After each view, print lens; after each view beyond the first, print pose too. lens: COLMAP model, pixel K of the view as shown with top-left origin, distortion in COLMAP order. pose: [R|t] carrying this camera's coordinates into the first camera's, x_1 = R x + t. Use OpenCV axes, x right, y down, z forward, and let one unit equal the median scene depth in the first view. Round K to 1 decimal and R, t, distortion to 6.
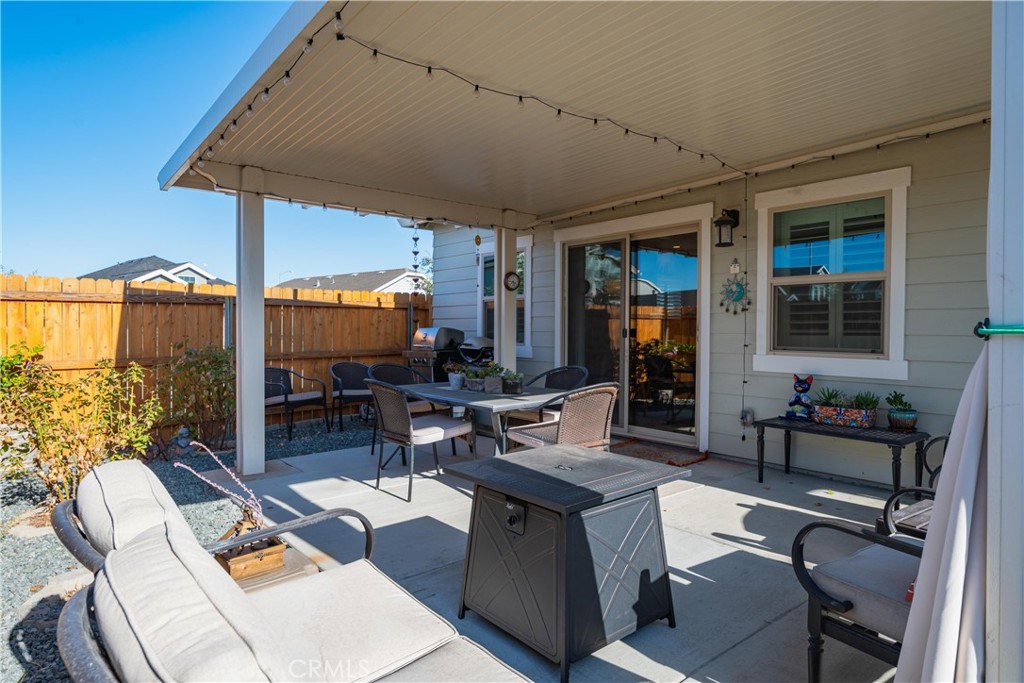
lens RADIAL K [[585.0, 0, 511.1], [0, 585.0, 337.9], [0, 0, 1]] dist [0.006254, 0.002876]
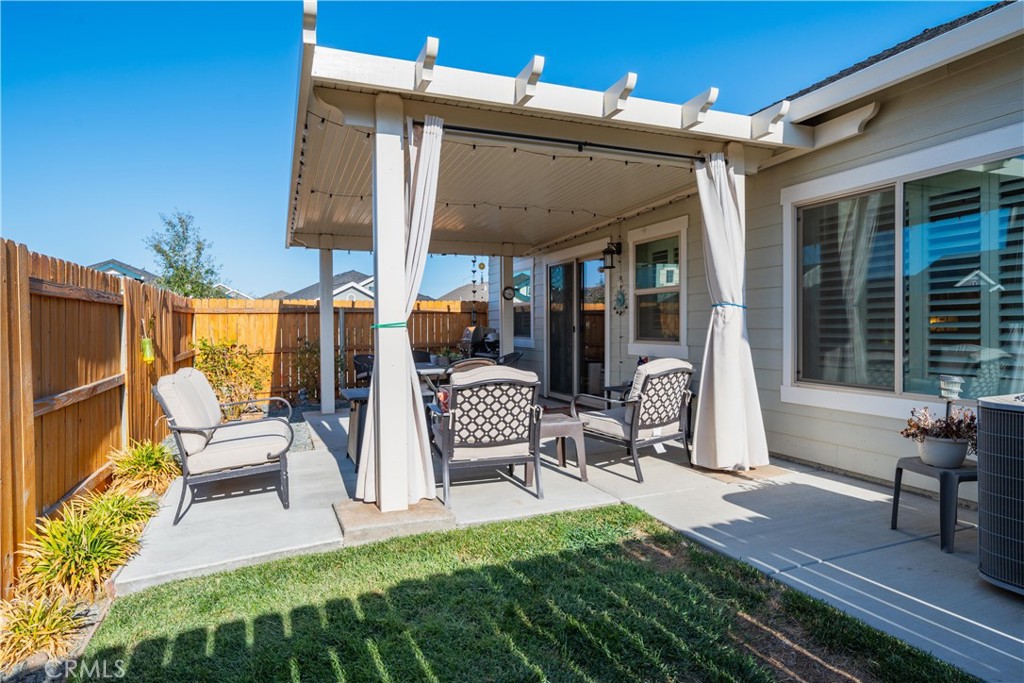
lens RADIAL K [[585.0, 0, 520.8], [0, 585.0, 337.0], [0, 0, 1]] dist [0.006254, 0.002876]
pose [[0.954700, -0.004606, -0.297535, 0.478258], [0.004929, 0.999988, 0.000336, 0.008760], [0.297530, -0.001787, 0.954711, -0.360444]]
